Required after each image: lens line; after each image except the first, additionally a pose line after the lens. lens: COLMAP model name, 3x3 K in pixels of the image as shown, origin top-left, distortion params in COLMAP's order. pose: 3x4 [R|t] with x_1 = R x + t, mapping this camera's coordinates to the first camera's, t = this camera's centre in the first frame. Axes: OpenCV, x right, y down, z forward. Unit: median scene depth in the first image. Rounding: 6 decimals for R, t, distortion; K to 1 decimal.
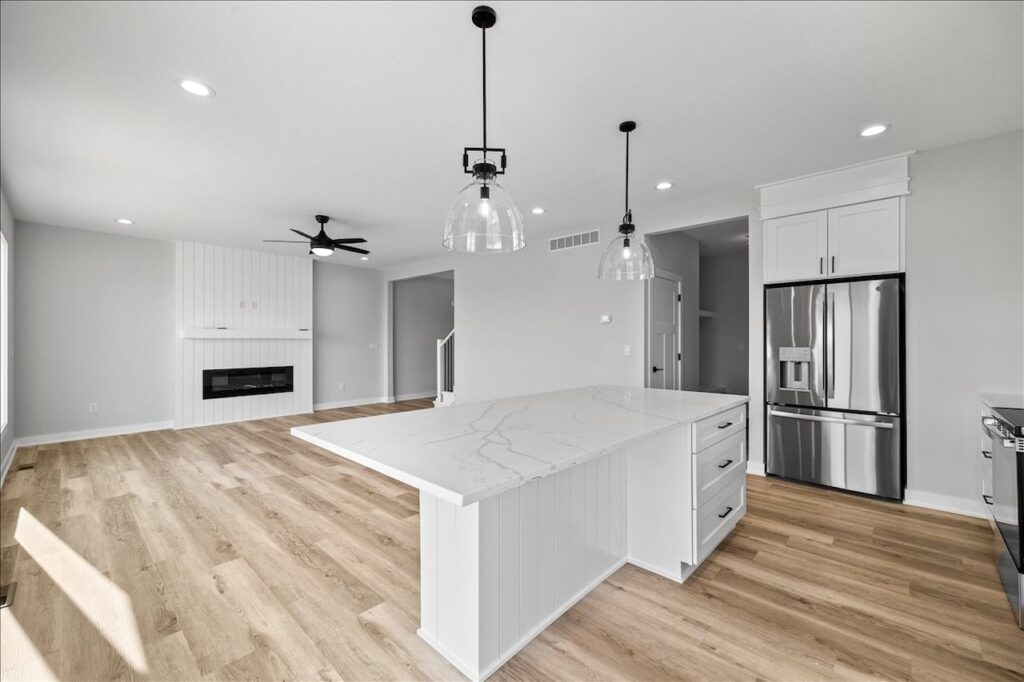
lens RADIAL K [[415.5, 0, 514.8], [0, 415.5, 340.9], [0, 0, 1]] dist [0.014331, -0.002062]
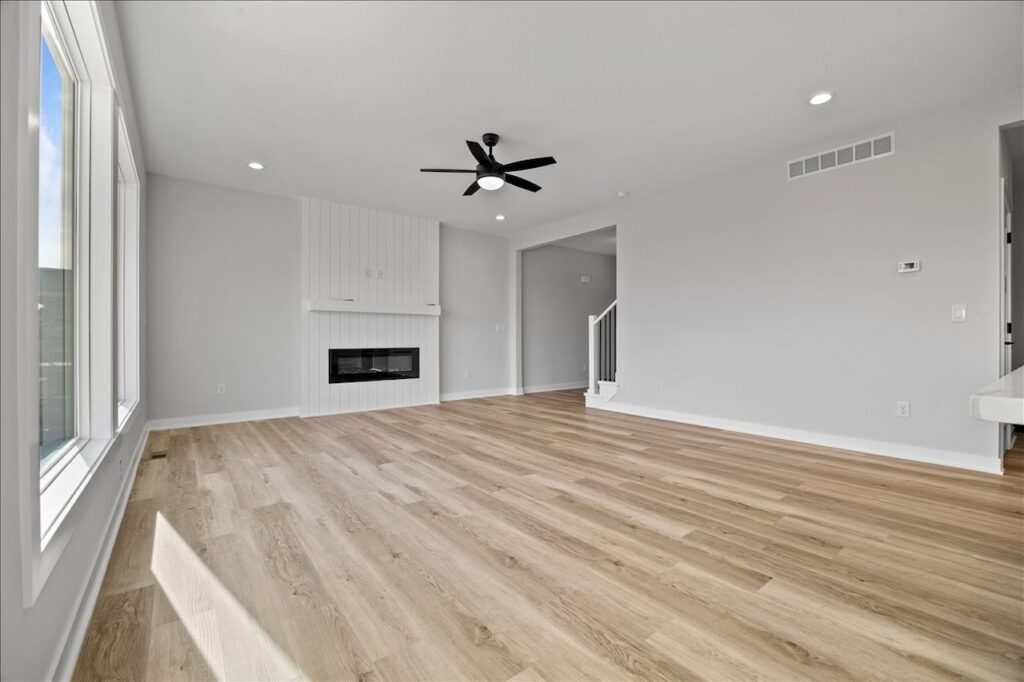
lens RADIAL K [[430.1, 0, 516.0], [0, 430.1, 339.8], [0, 0, 1]] dist [-0.015273, 0.002711]
pose [[0.988016, 0.000888, -0.154351, -0.373021], [-0.000871, 1.000000, 0.000176, 0.080397], [0.154351, -0.000039, 0.988016, 0.314127]]
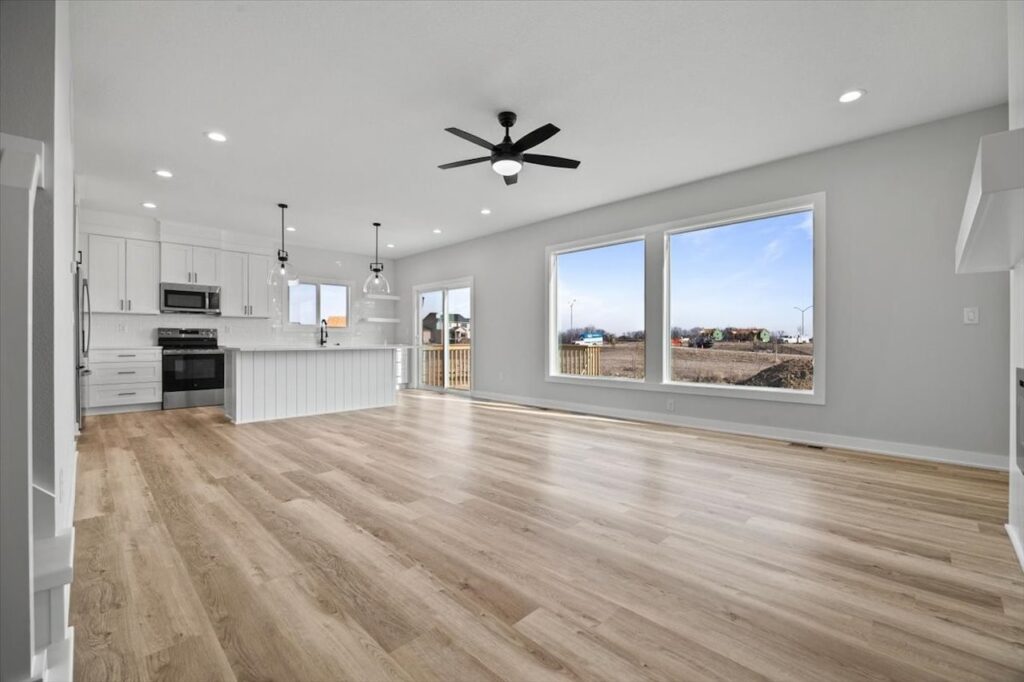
lens RADIAL K [[430.1, 0, 514.5], [0, 430.1, 342.6], [0, 0, 1]] dist [-0.015273, 0.002711]
pose [[-0.999388, 0.003417, 0.034823, -0.619300], [0.003616, 0.999977, 0.005657, 0.077432], [-0.034803, 0.005779, -0.999377, 2.101288]]
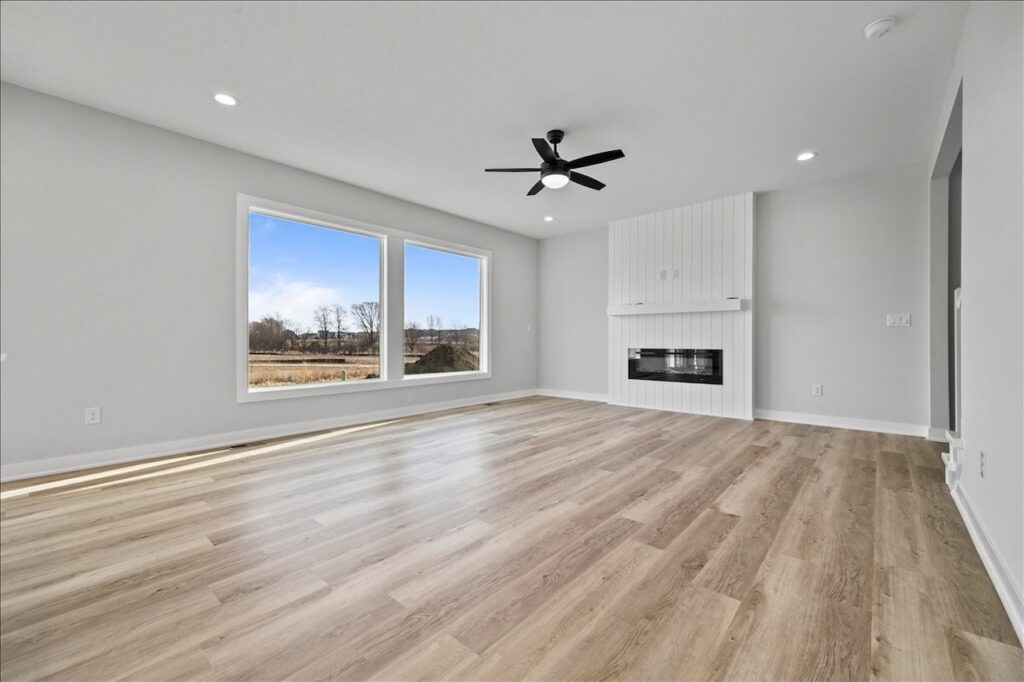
lens RADIAL K [[415.5, 0, 514.2], [0, 415.5, 339.0], [0, 0, 1]] dist [0.014331, -0.002062]
pose [[0.025411, -0.000828, -0.999677, 0.331036], [-0.000577, 0.999999, -0.000843, 0.078208], [0.999677, 0.000599, 0.025411, 1.133385]]
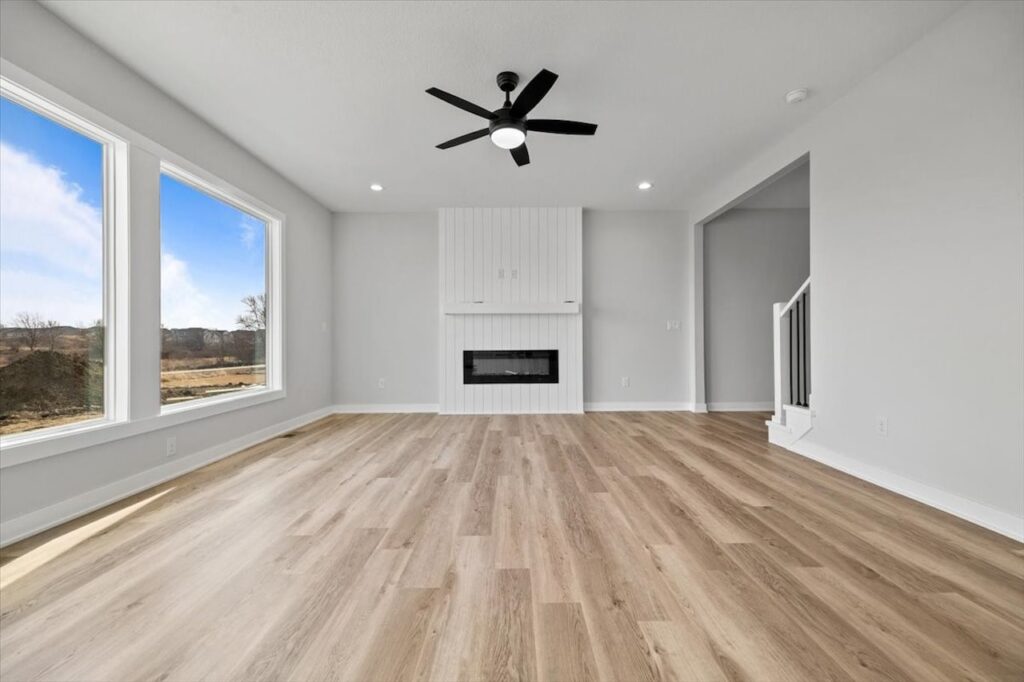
lens RADIAL K [[415.5, 0, 514.6], [0, 415.5, 338.7], [0, 0, 1]] dist [0.014331, -0.002062]
pose [[0.680887, -0.006634, -0.732358, -0.047041], [0.003779, 0.999977, -0.005545, 0.079766], [0.732378, 0.001008, 0.680897, 0.767689]]
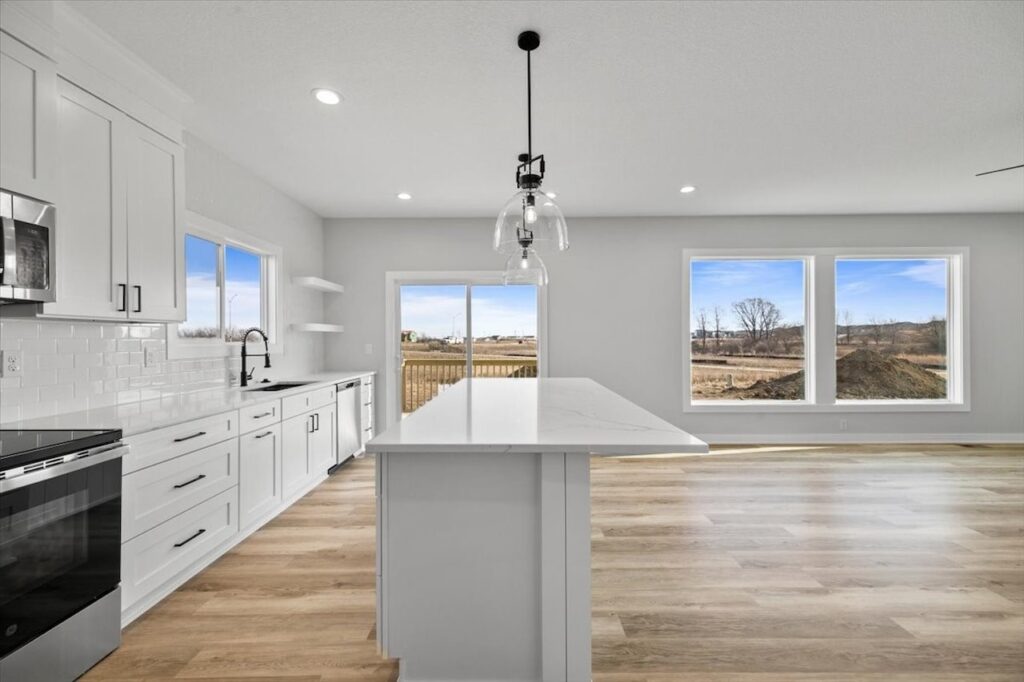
lens RADIAL K [[415.5, 0, 513.4], [0, 415.5, 340.1], [0, 0, 1]] dist [0.014331, -0.002062]
pose [[-0.734247, 0.006675, -0.678849, 0.563214], [0.006435, 0.999975, 0.002874, 0.003264], [0.678852, -0.002258, -0.734272, 1.083792]]
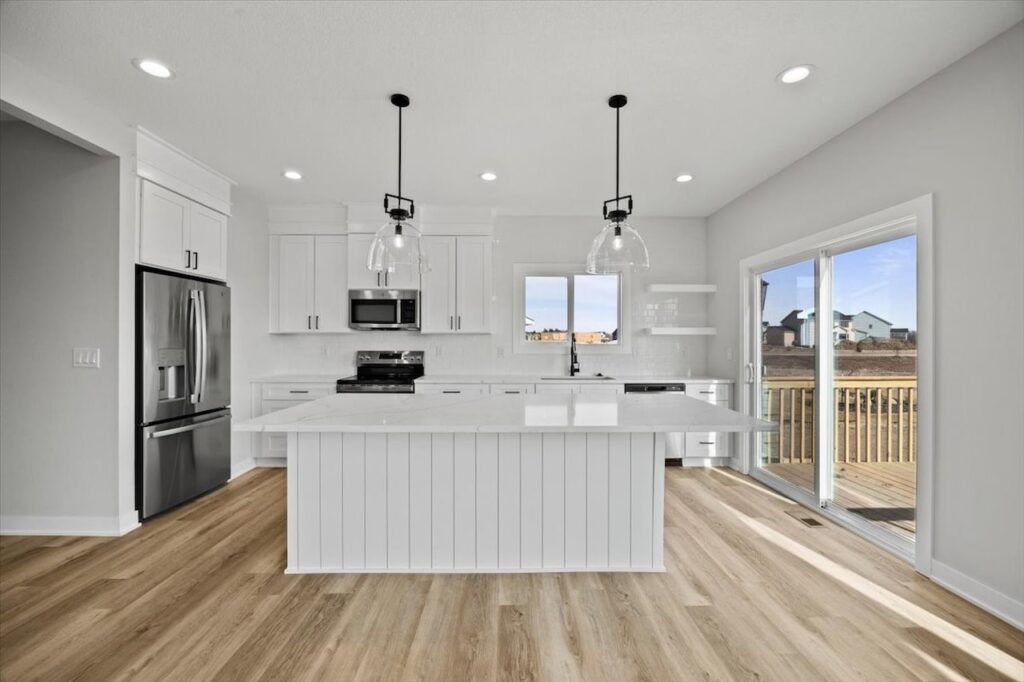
lens RADIAL K [[430.1, 0, 514.5], [0, 430.1, 340.4], [0, 0, 1]] dist [-0.015273, 0.002711]
pose [[-0.690638, 0.003479, 0.723192, -0.398835], [0.000162, 0.999989, -0.004656, 0.000838], [-0.723201, -0.003099, -0.690631, 1.038551]]
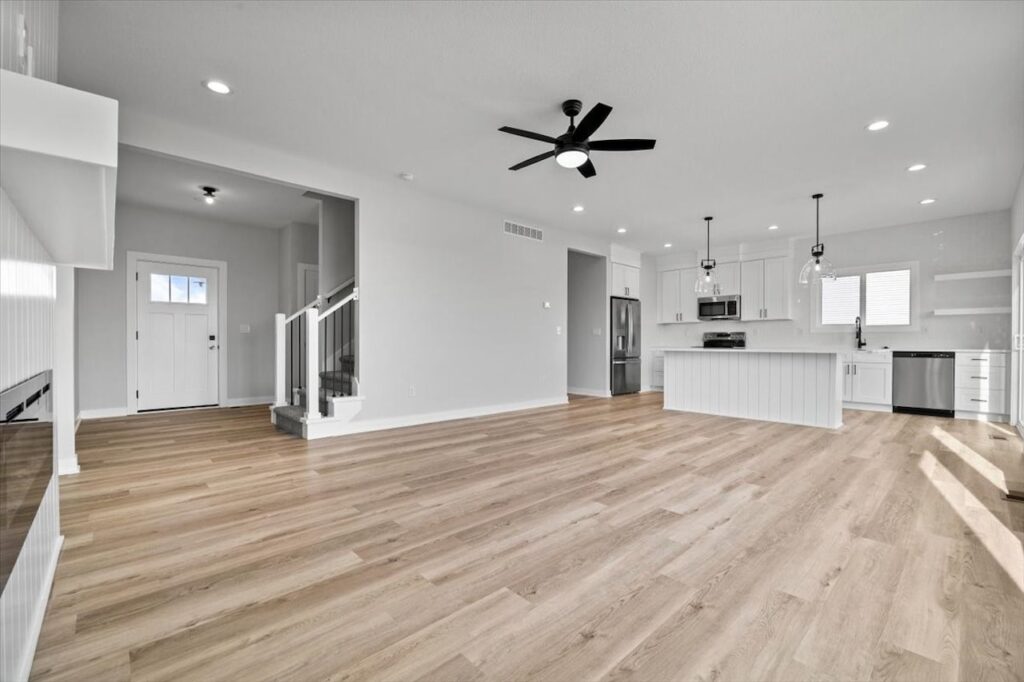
lens RADIAL K [[433.8, 0, 518.3], [0, 433.8, 345.1], [0, 0, 1]] dist [-0.013110, 0.000868]
pose [[0.065290, -0.002975, 0.997862, -1.397601], [-0.001943, 0.999993, 0.003109, 0.082319], [-0.997864, -0.002142, 0.065284, 1.292461]]
